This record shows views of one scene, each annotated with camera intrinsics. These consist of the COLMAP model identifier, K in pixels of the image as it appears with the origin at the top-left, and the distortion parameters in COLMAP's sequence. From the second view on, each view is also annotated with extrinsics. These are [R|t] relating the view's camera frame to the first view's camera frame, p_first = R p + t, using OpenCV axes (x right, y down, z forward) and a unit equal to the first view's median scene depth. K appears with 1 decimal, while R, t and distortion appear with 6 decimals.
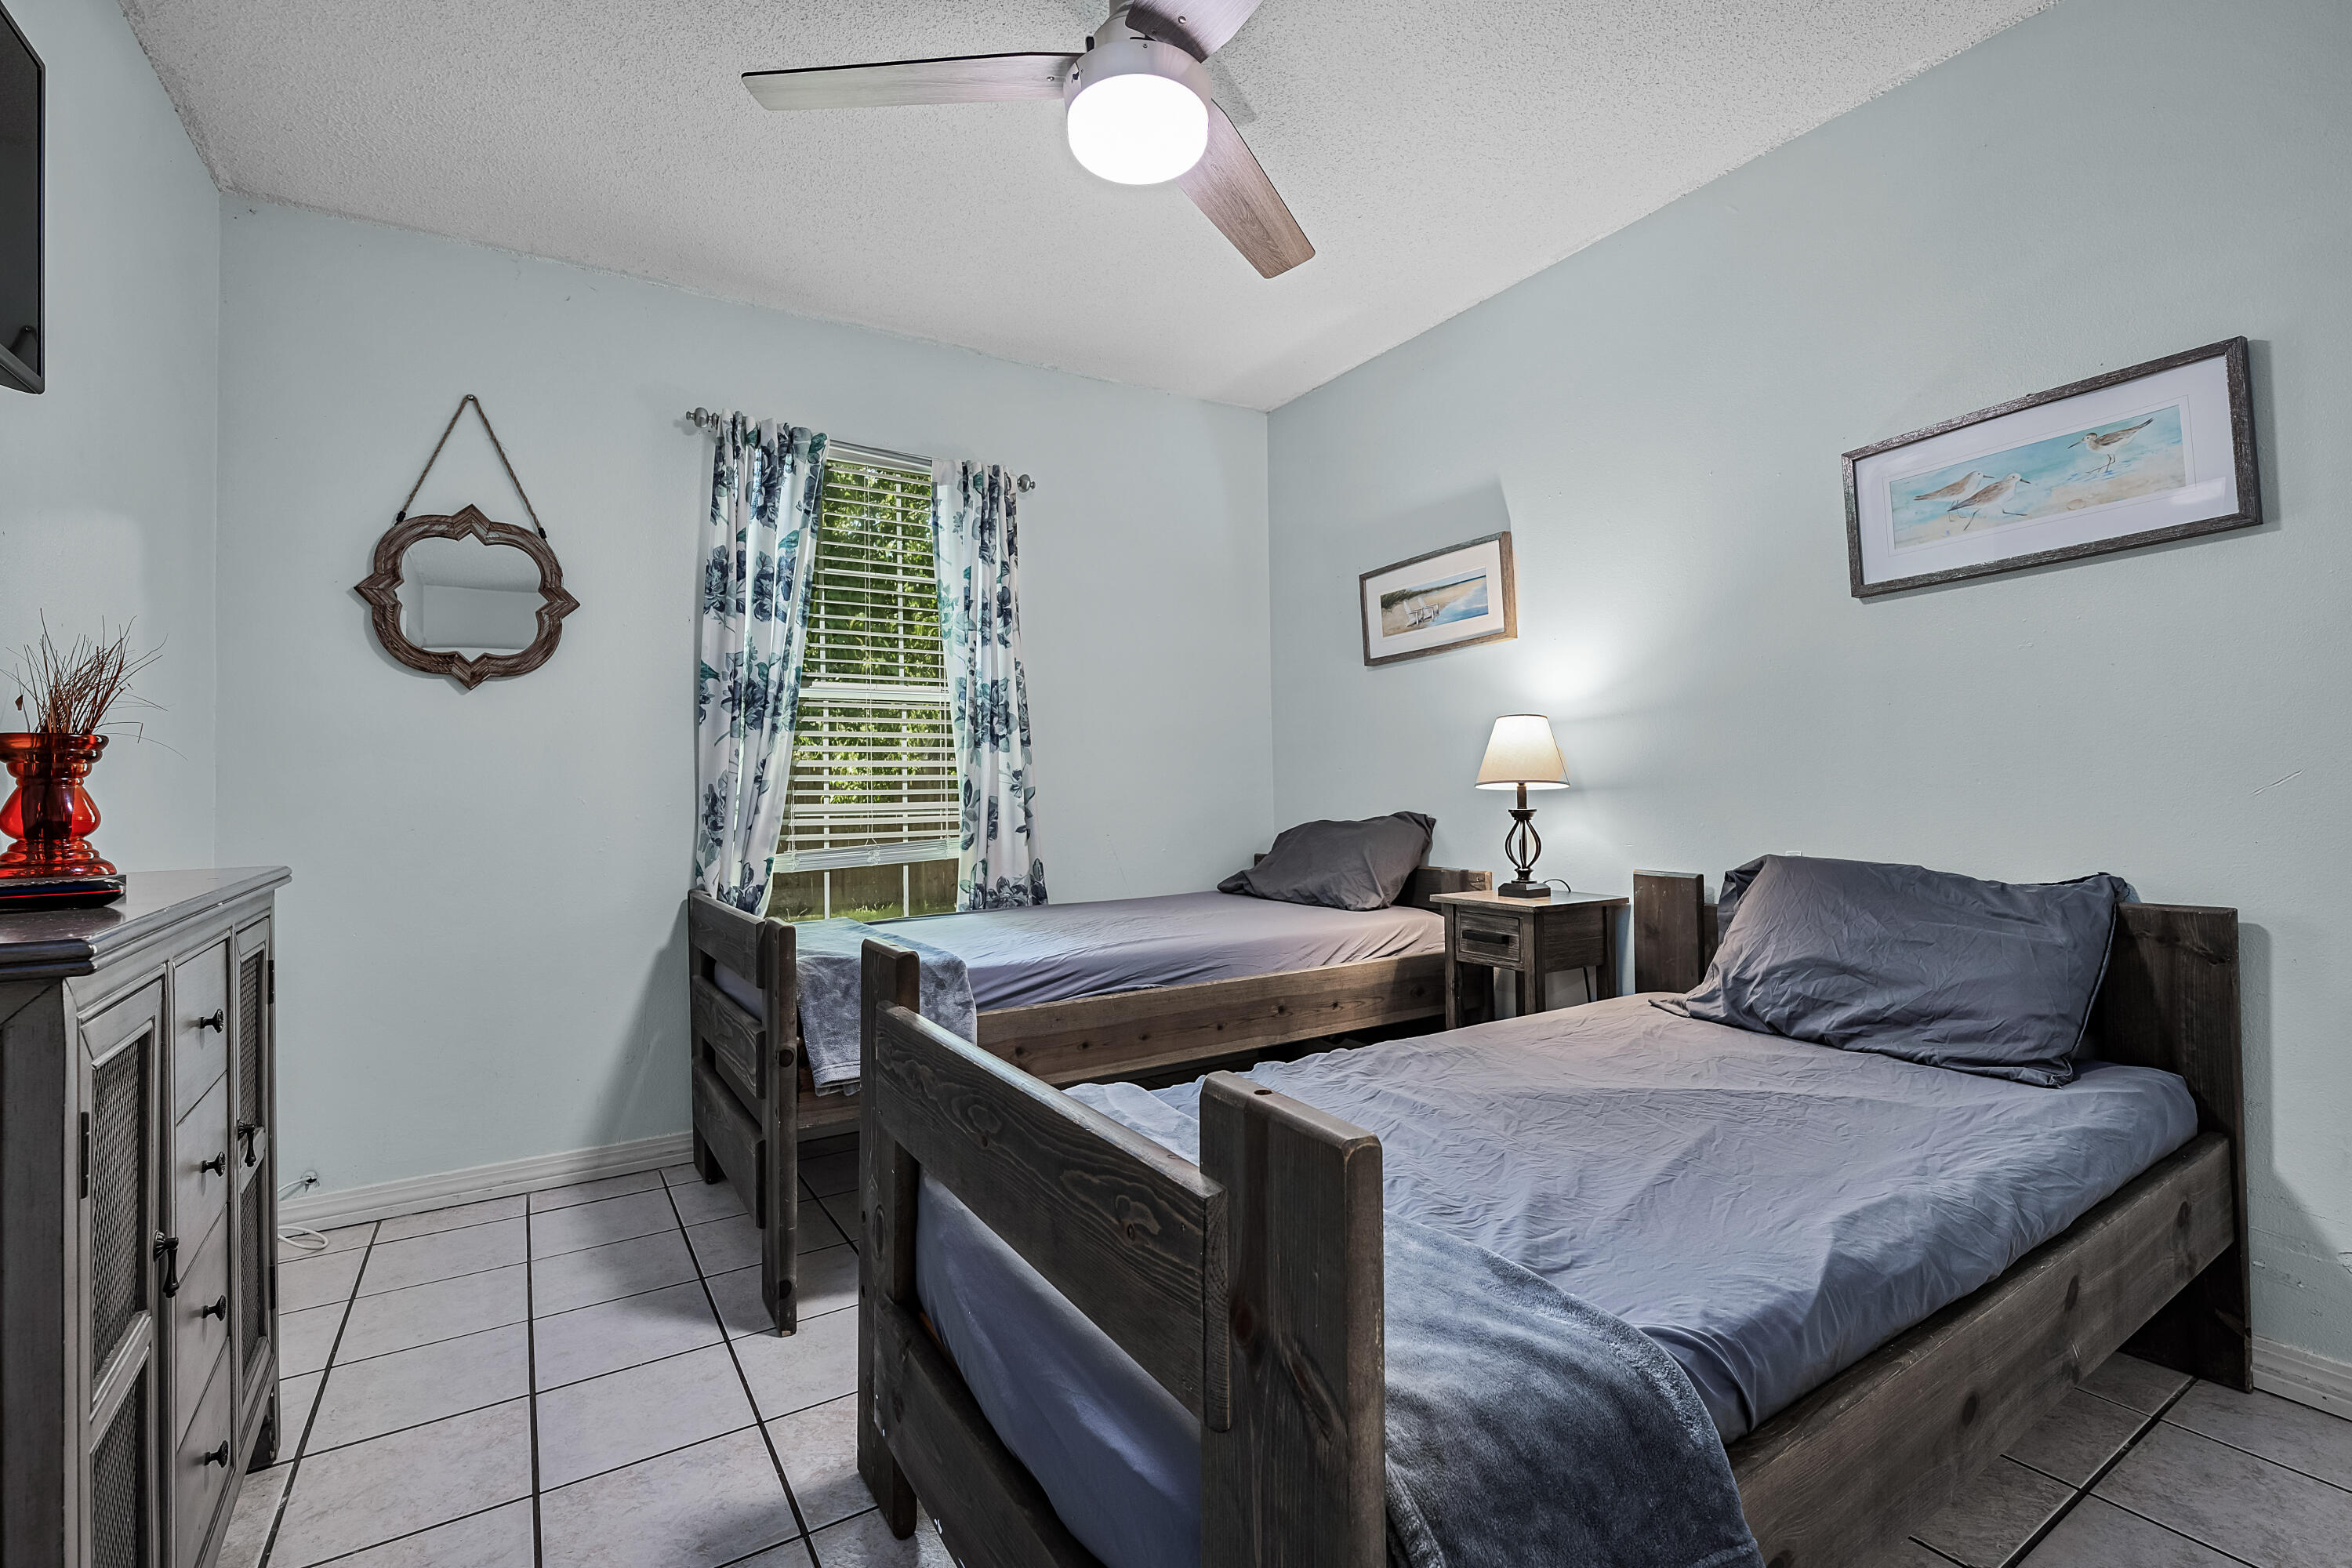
lens RADIAL K [[1038.3, 0, 1180.9], [0, 1038.3, 776.2], [0, 0, 1]] dist [-0.005986, -0.001137]
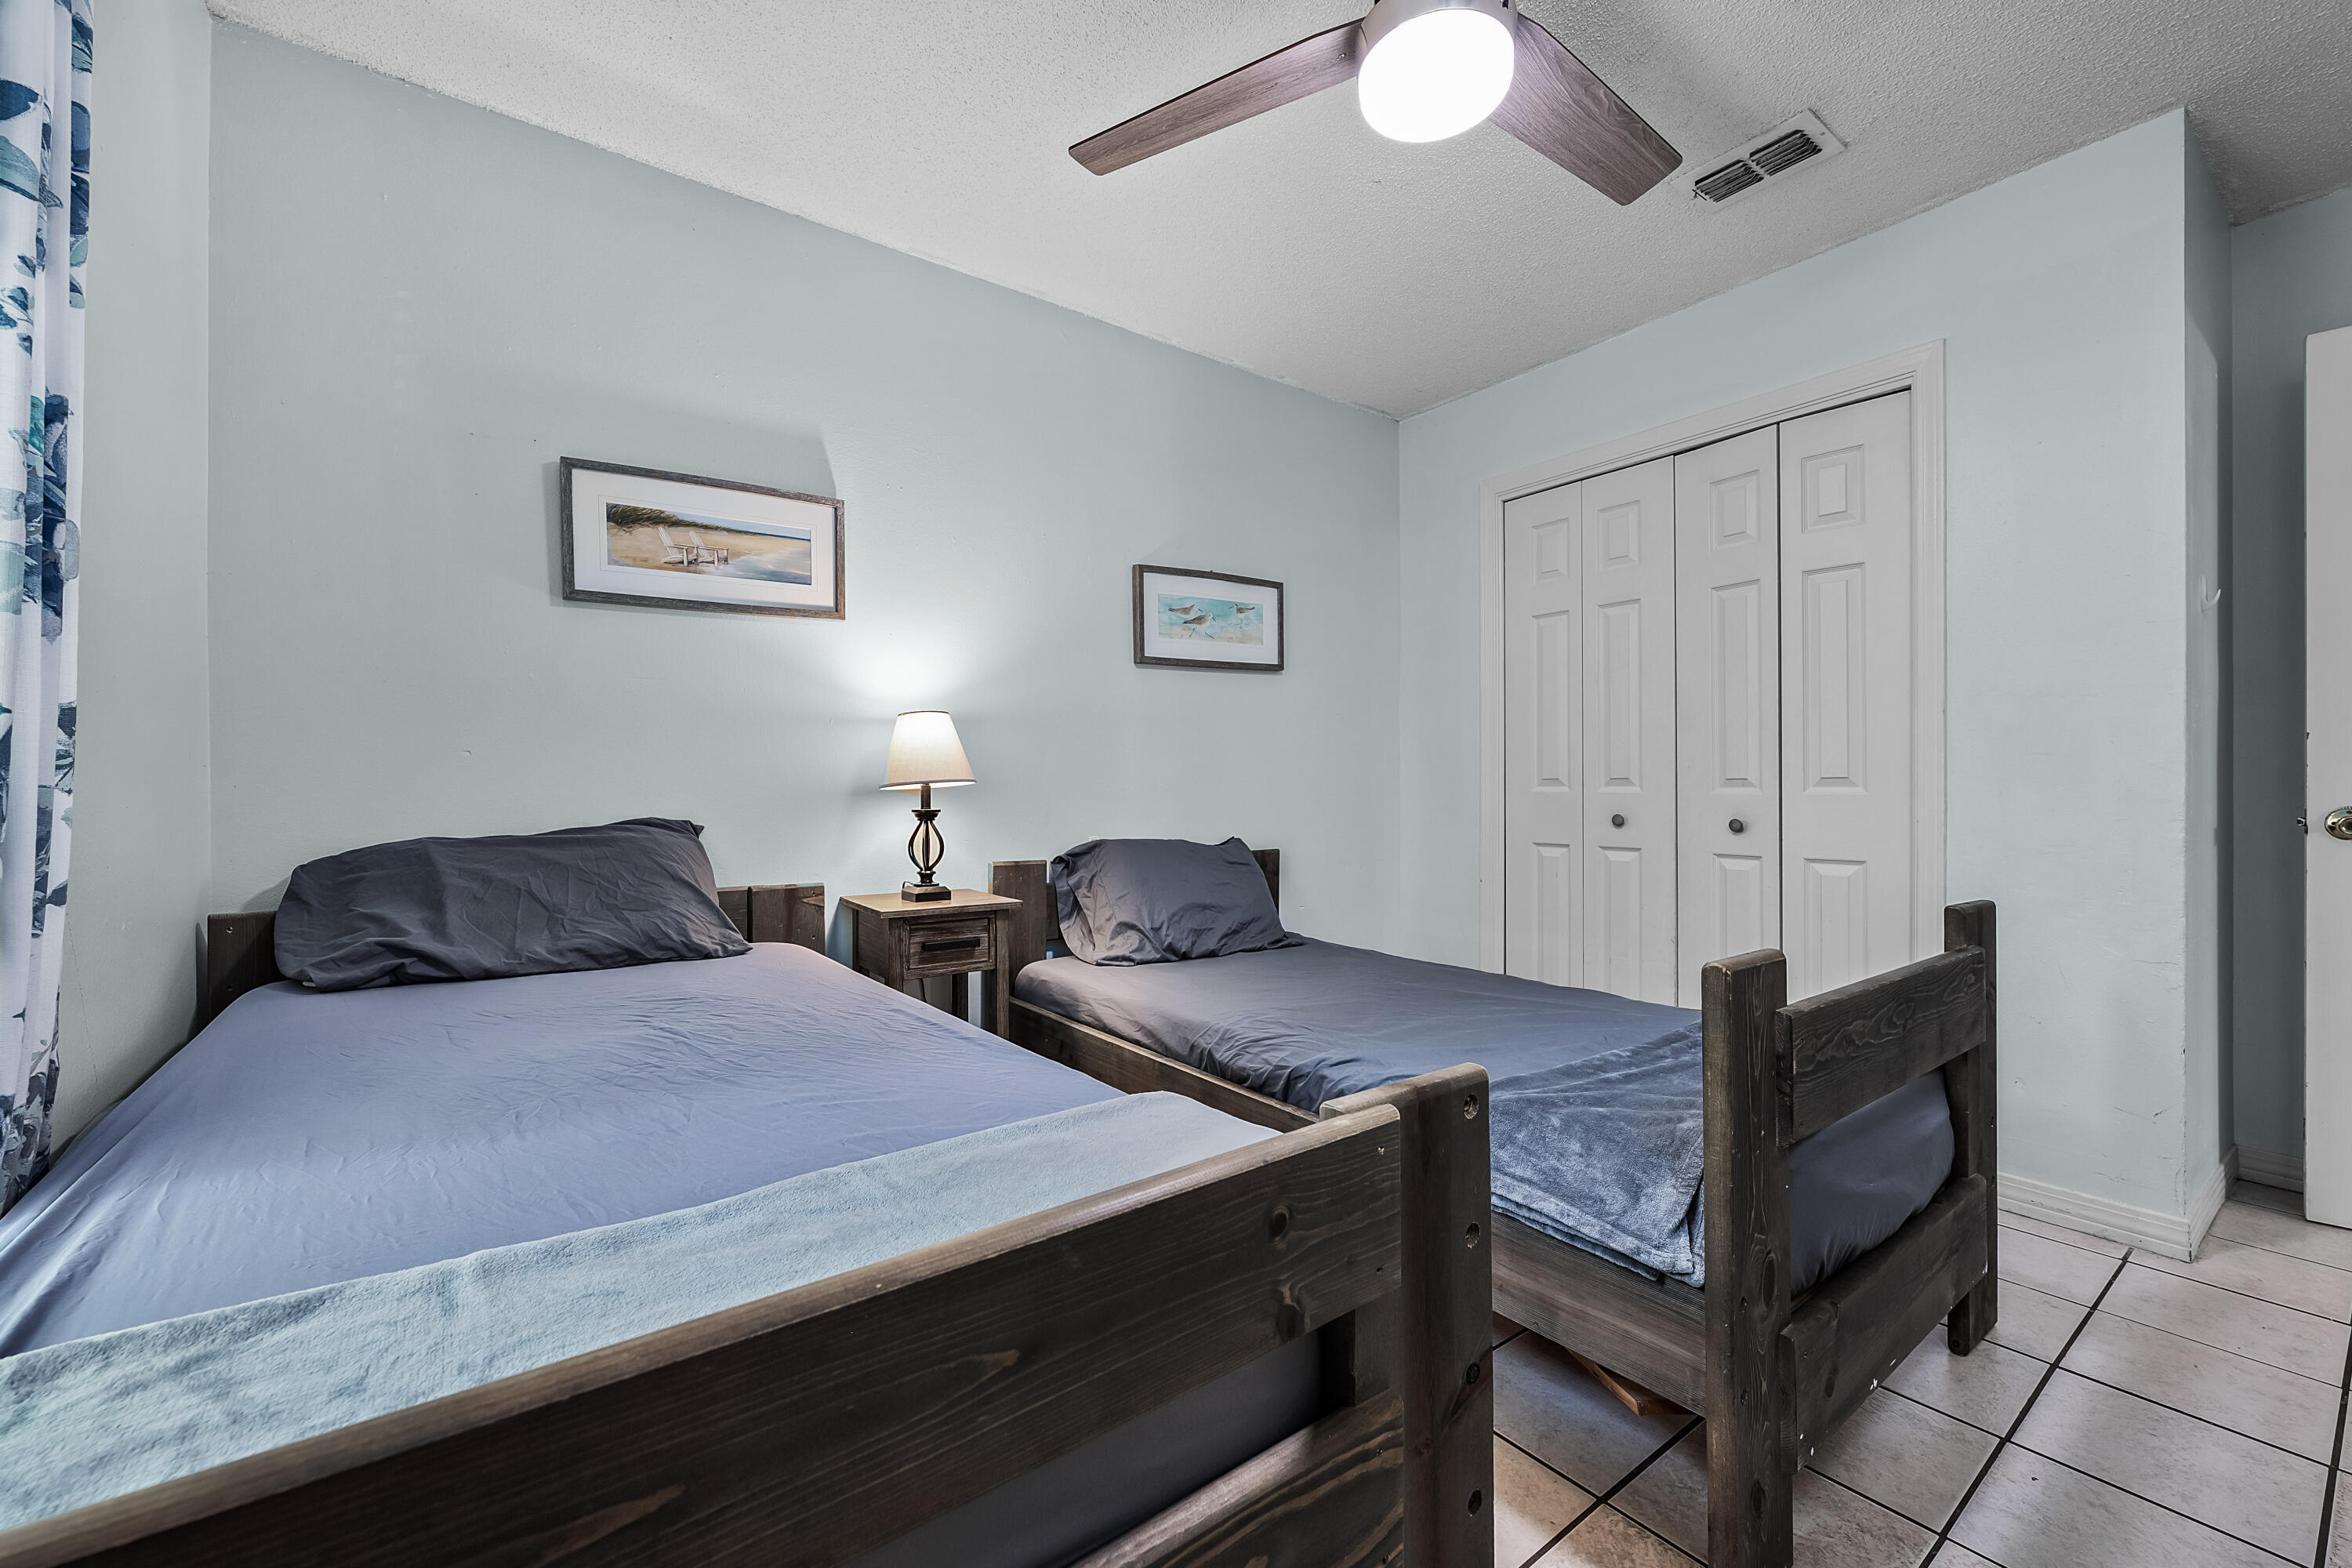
lens RADIAL K [[951.3, 0, 1182.3], [0, 951.3, 793.0], [0, 0, 1]] dist [-0.015679, 0.003436]
pose [[-0.078771, 0.016324, 0.996759, -0.567302], [-0.011336, 0.999787, -0.017270, 0.029294], [-0.996828, -0.012660, -0.078569, 0.834991]]
